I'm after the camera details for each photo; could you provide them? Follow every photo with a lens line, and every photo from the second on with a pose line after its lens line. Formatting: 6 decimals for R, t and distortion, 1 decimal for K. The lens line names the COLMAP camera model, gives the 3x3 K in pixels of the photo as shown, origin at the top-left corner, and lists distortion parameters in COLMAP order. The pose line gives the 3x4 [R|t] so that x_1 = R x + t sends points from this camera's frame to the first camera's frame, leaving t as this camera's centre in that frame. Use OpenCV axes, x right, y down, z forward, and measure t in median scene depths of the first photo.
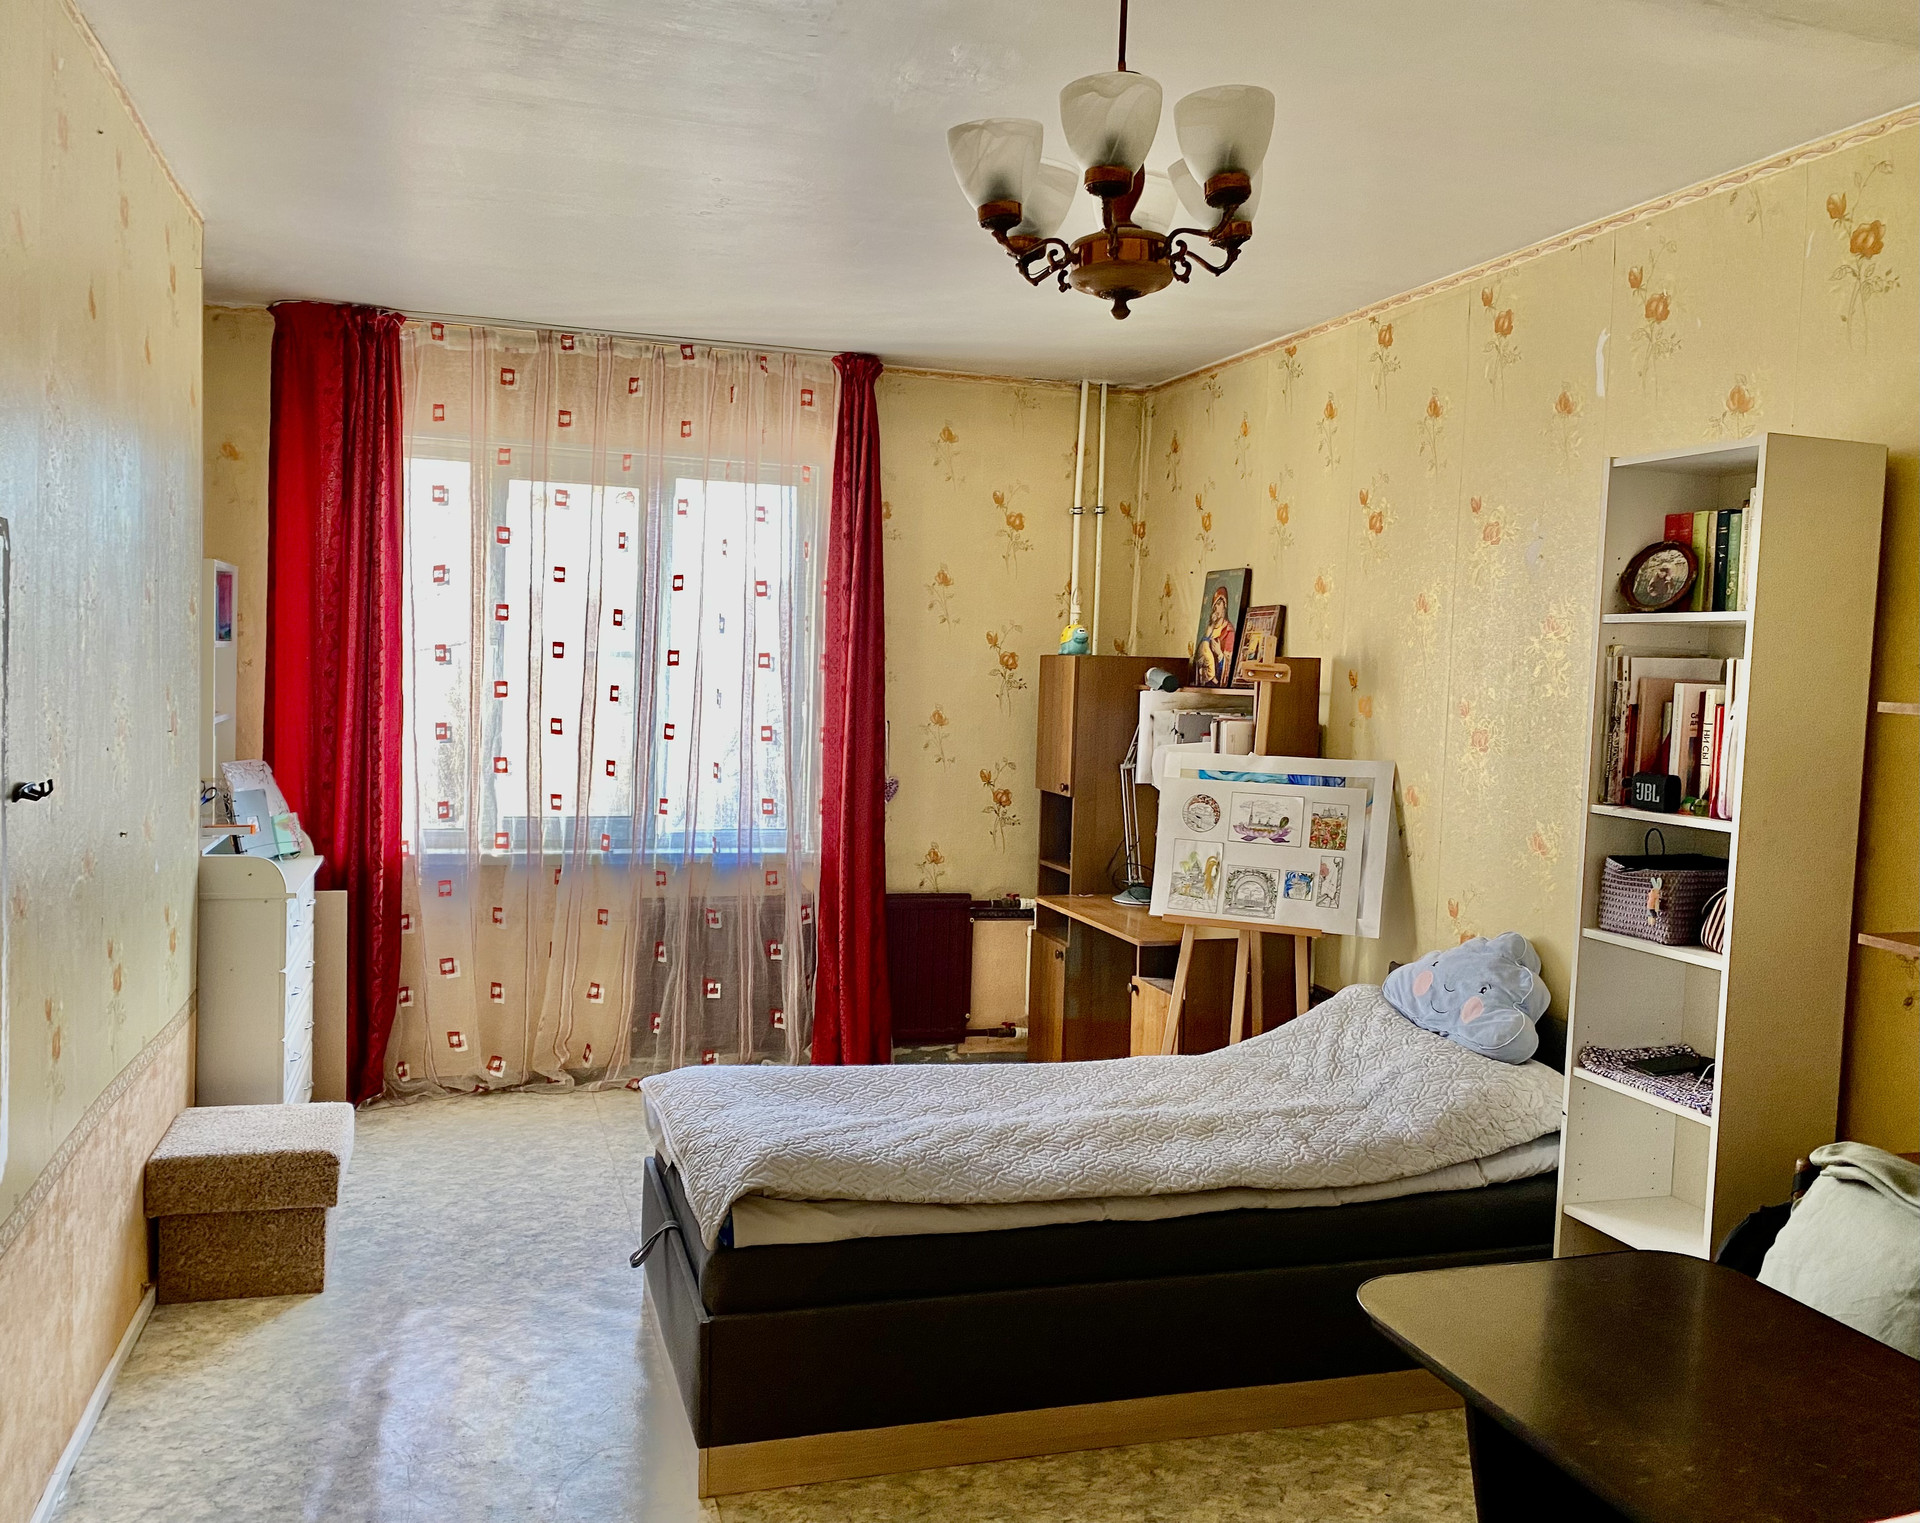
lens RADIAL K [[1506.6, 0, 959.3], [0, 1506.6, 764.1], [0, 0, 1]] dist [-0.002297, -0.003066]
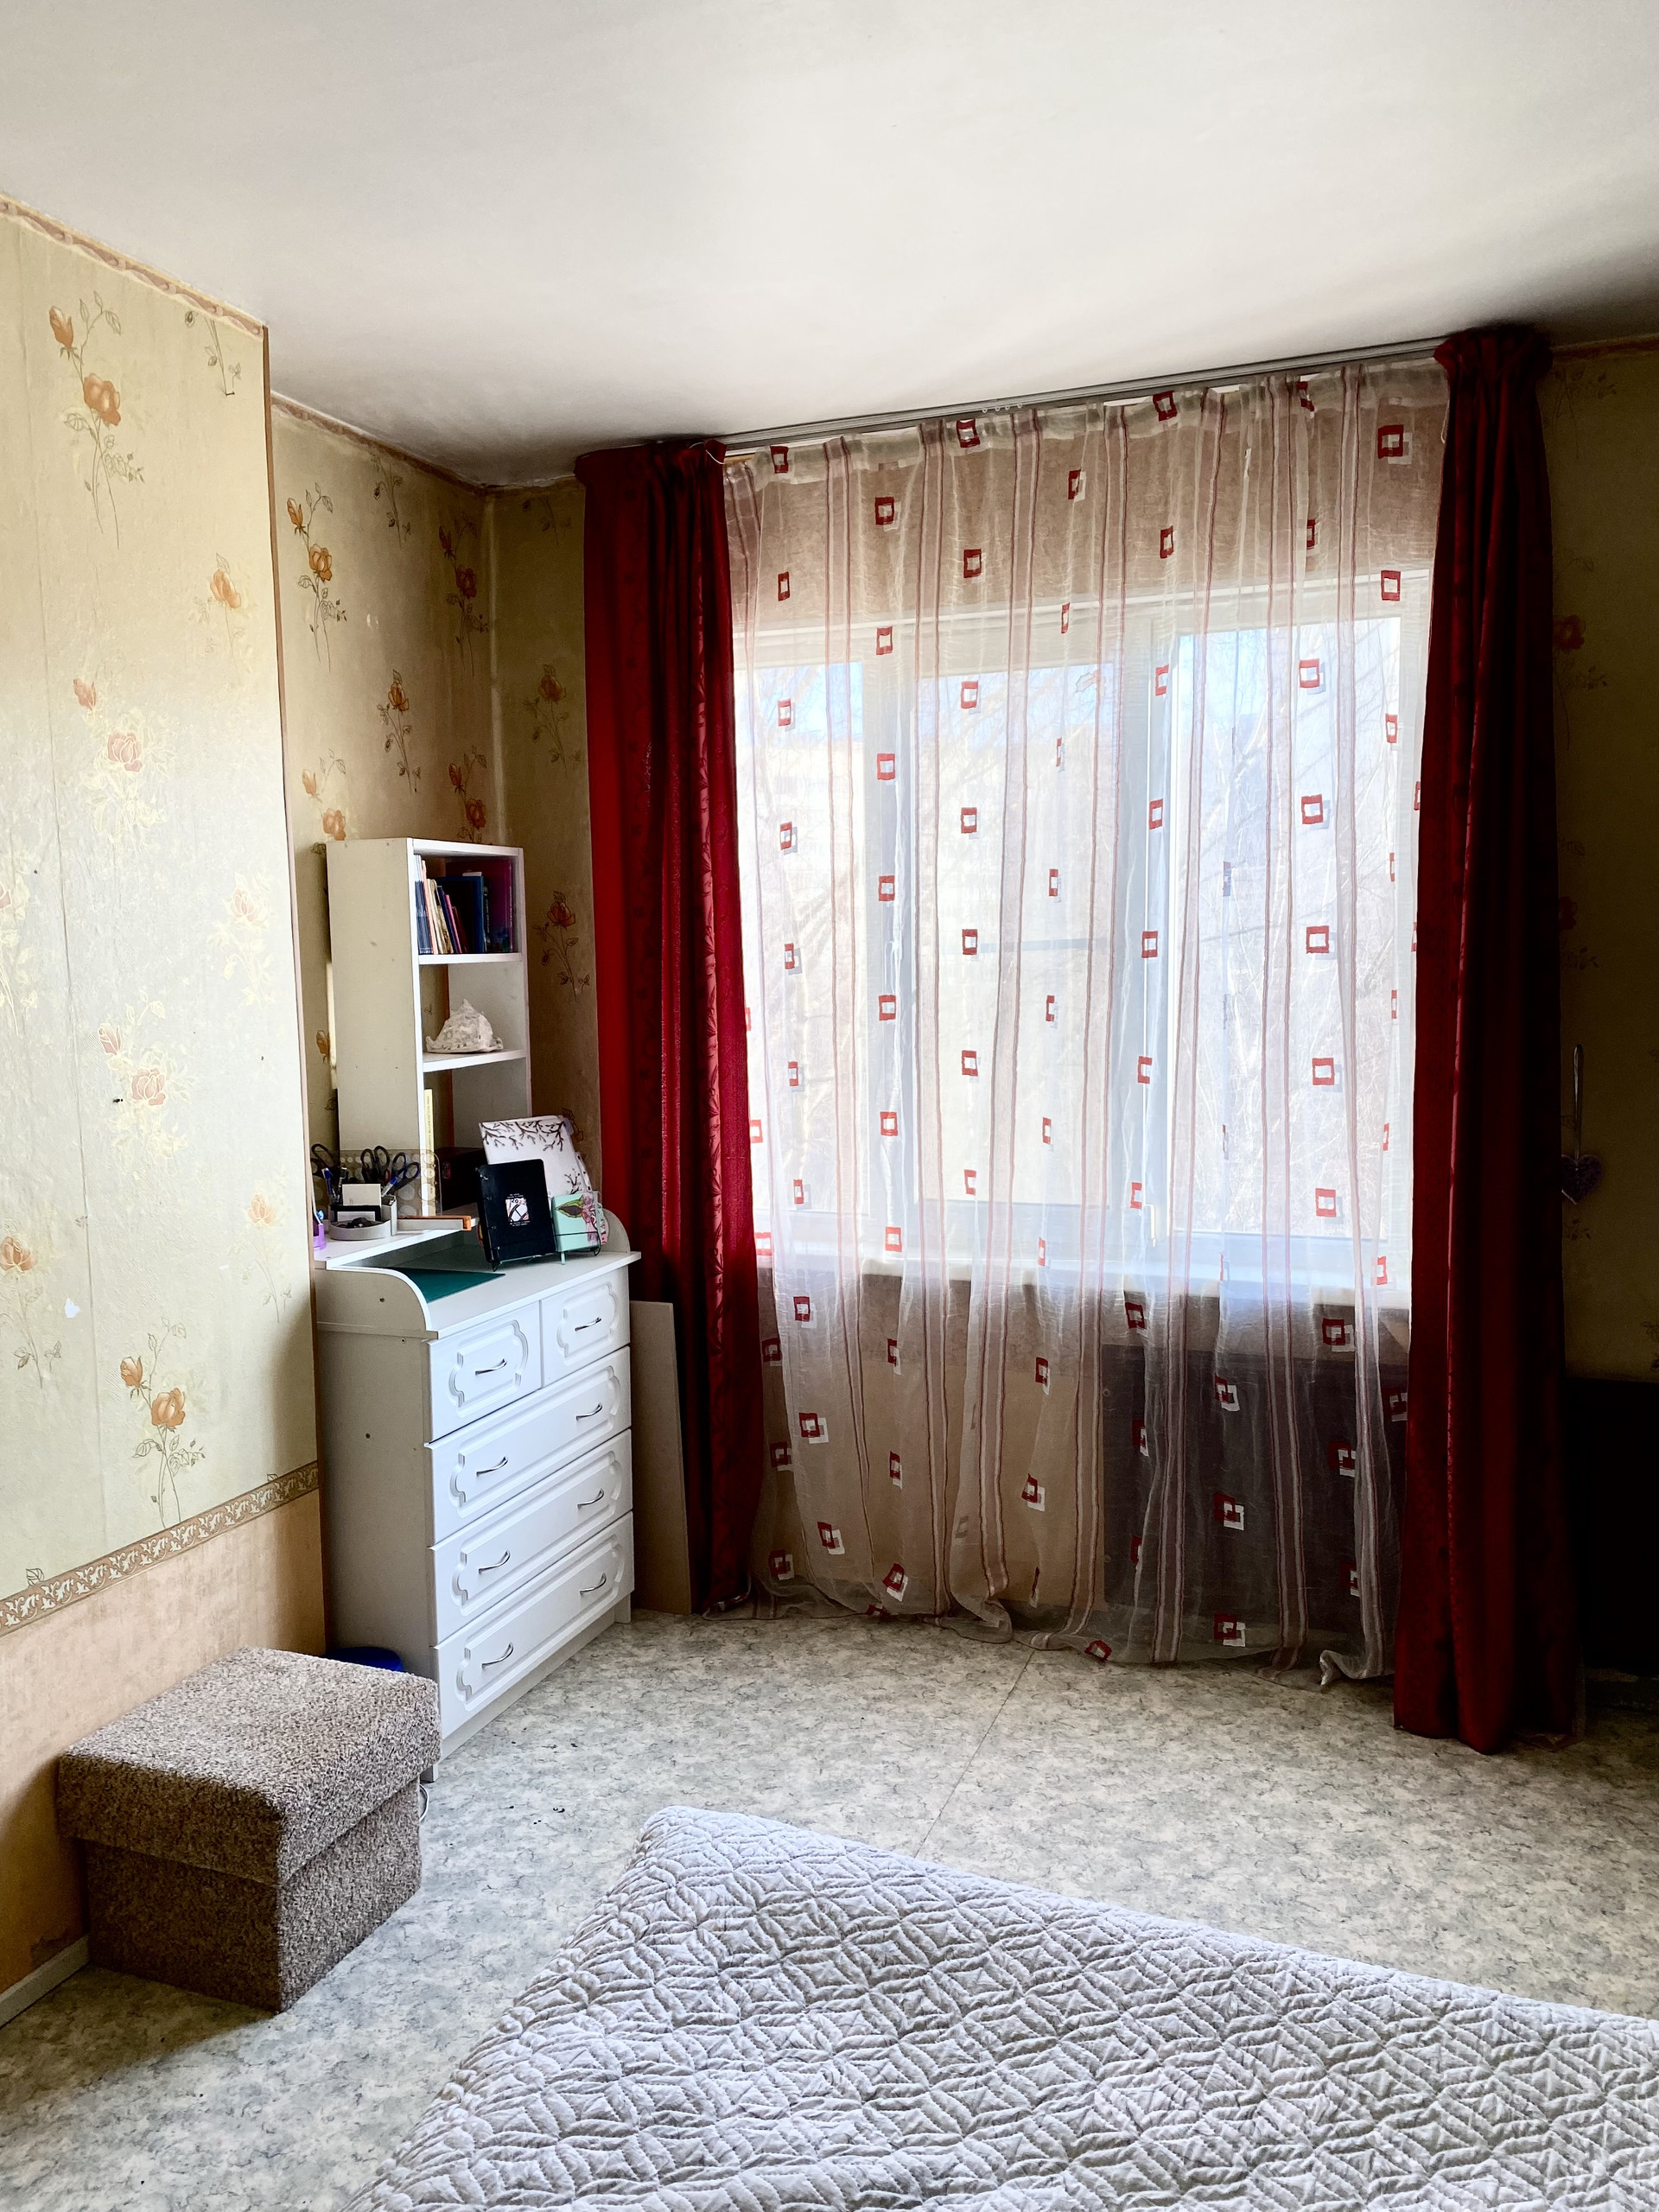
lens RADIAL K [[1685.4, 0, 820.3], [0, 1685.4, 1099.6], [0, 0, 1]] dist [0.024190, -0.012001]
pose [[0.777744, 0.014912, -0.628404, 0.125067], [0.003658, 0.999594, 0.028248, -0.029715], [0.628571, -0.024269, 0.777374, 0.414921]]
